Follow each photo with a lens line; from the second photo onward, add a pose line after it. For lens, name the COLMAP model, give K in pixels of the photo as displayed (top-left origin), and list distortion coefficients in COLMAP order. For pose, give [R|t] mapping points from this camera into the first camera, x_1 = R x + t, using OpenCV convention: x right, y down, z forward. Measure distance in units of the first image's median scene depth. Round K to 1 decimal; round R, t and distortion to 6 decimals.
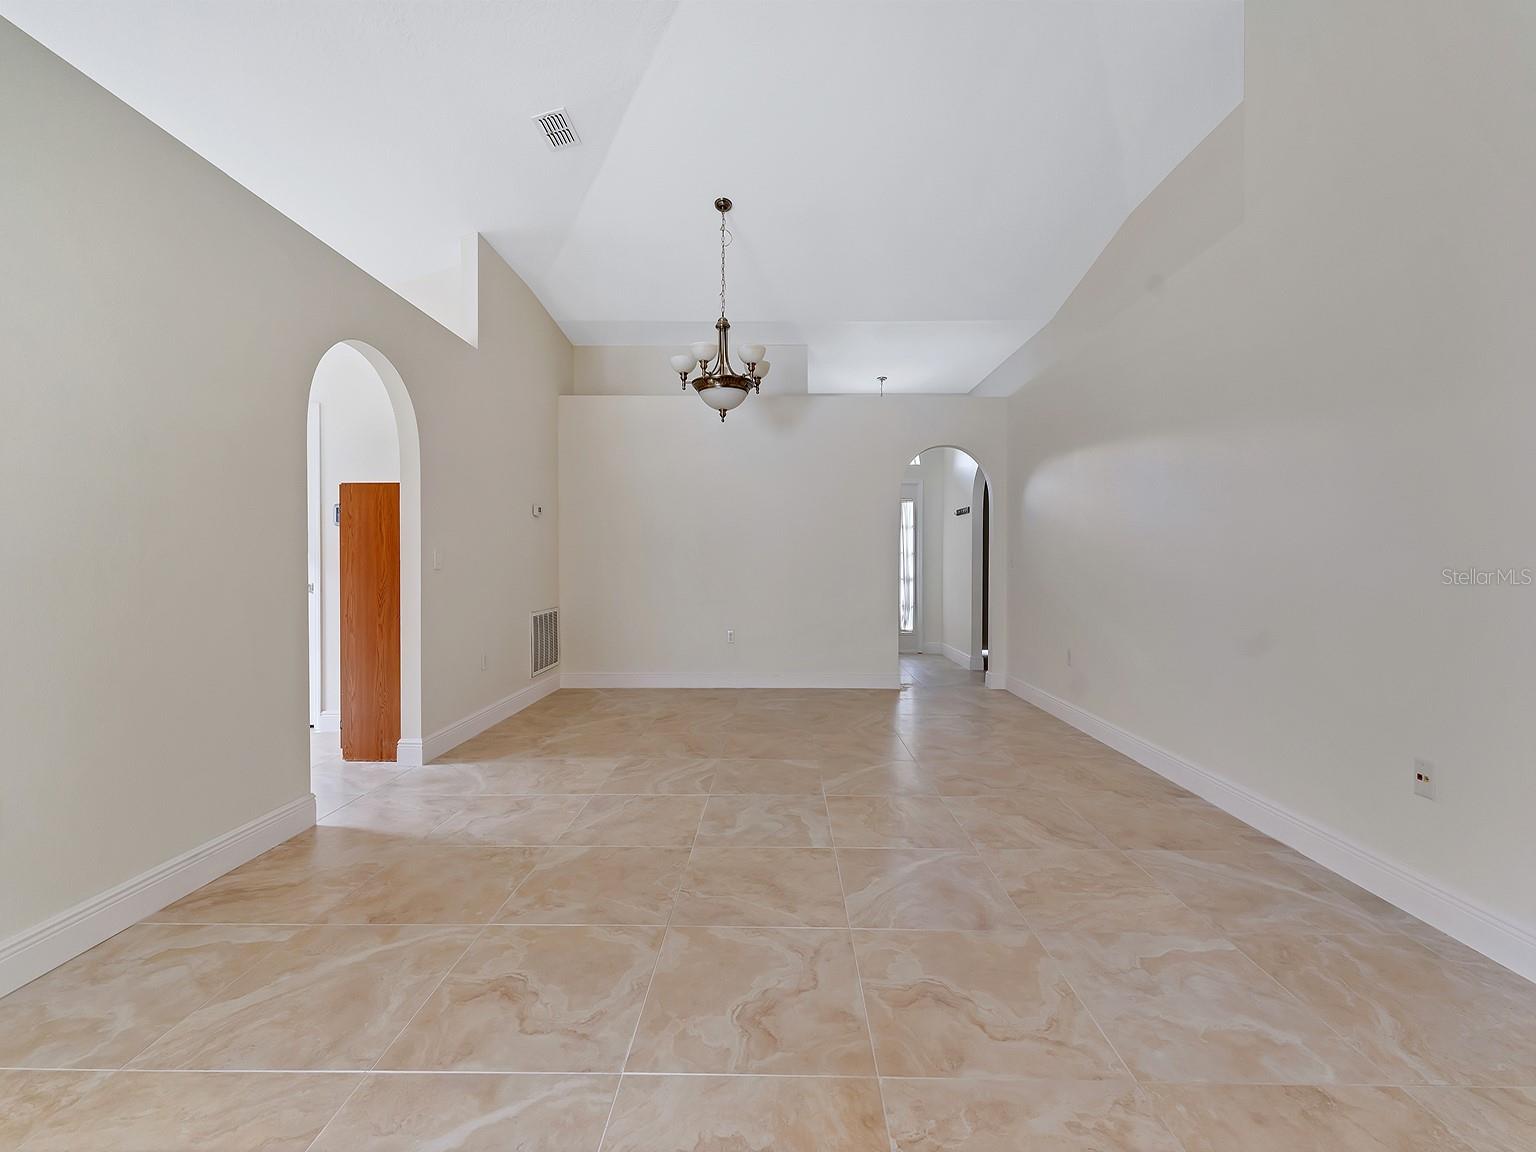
lens RADIAL K [[634.4, 0, 768.9], [0, 634.4, 569.8], [0, 0, 1]] dist [0.000908, -0.000045]
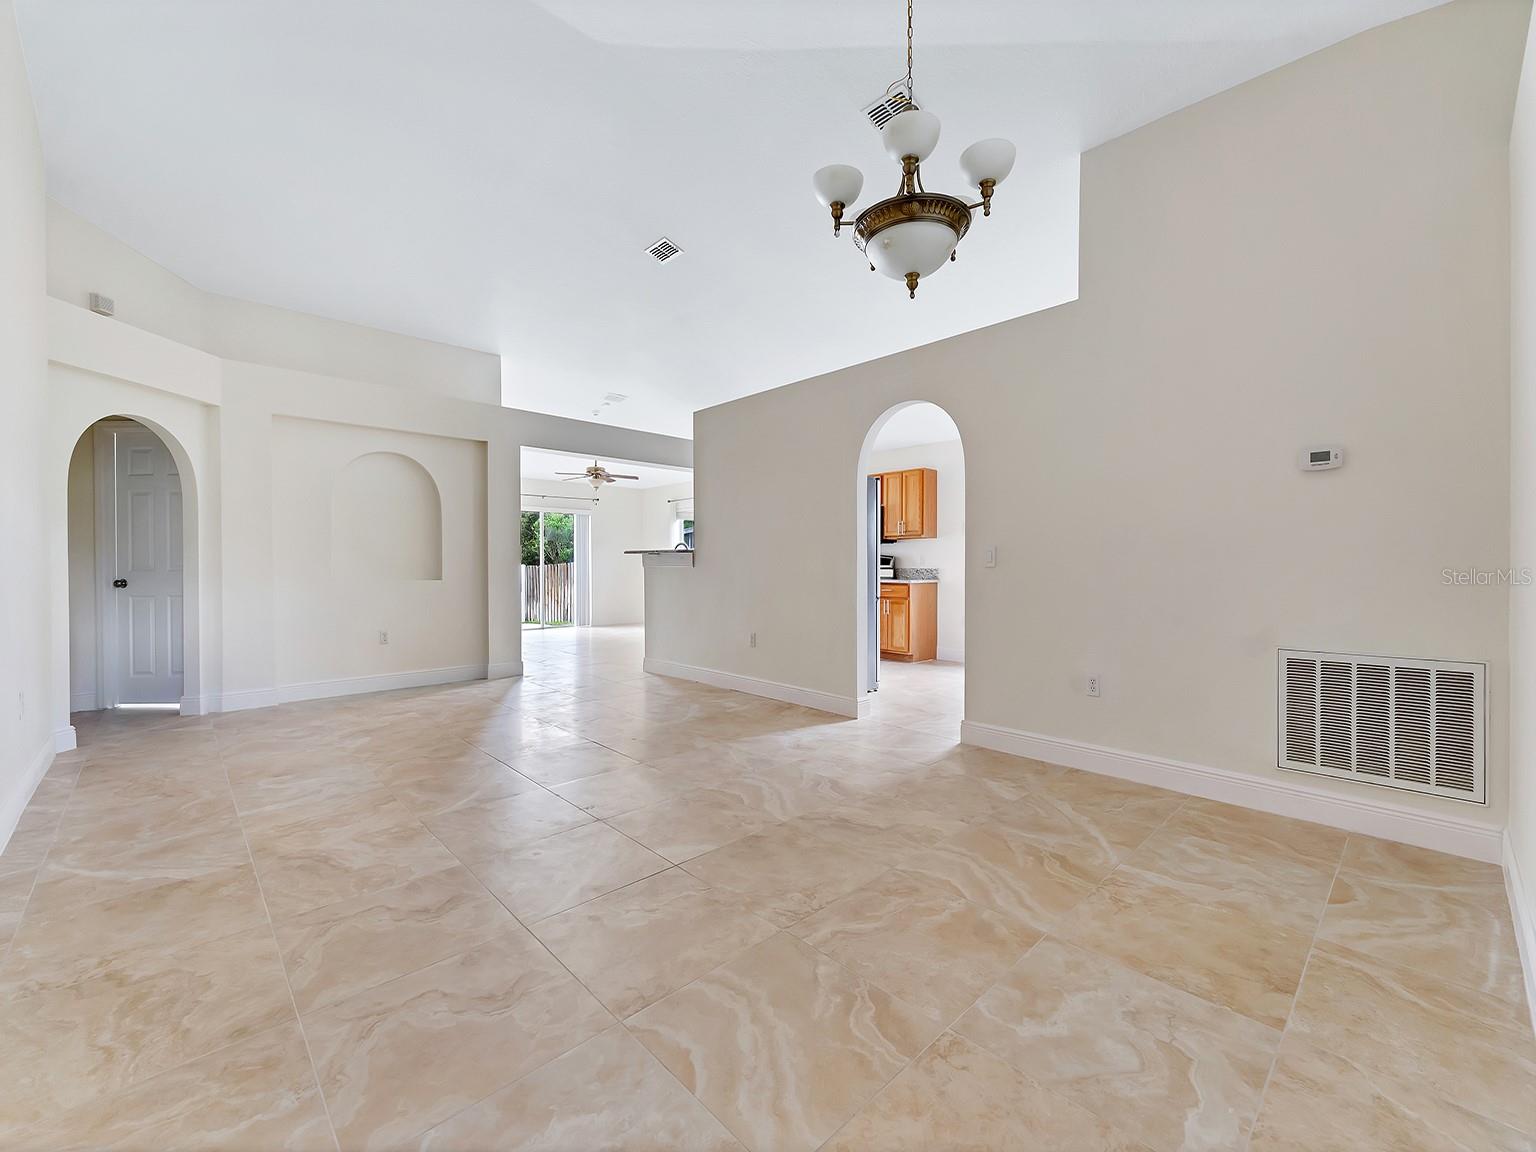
lens RADIAL K [[634.4, 0, 767.8], [0, 634.4, 568.5], [0, 0, 1]] dist [0.000908, -0.000045]
pose [[-0.713952, 0.006397, -0.700166, 0.635569], [-0.007171, 0.999839, 0.016447, -0.015925], [0.700158, 0.016763, -0.713791, 2.109430]]
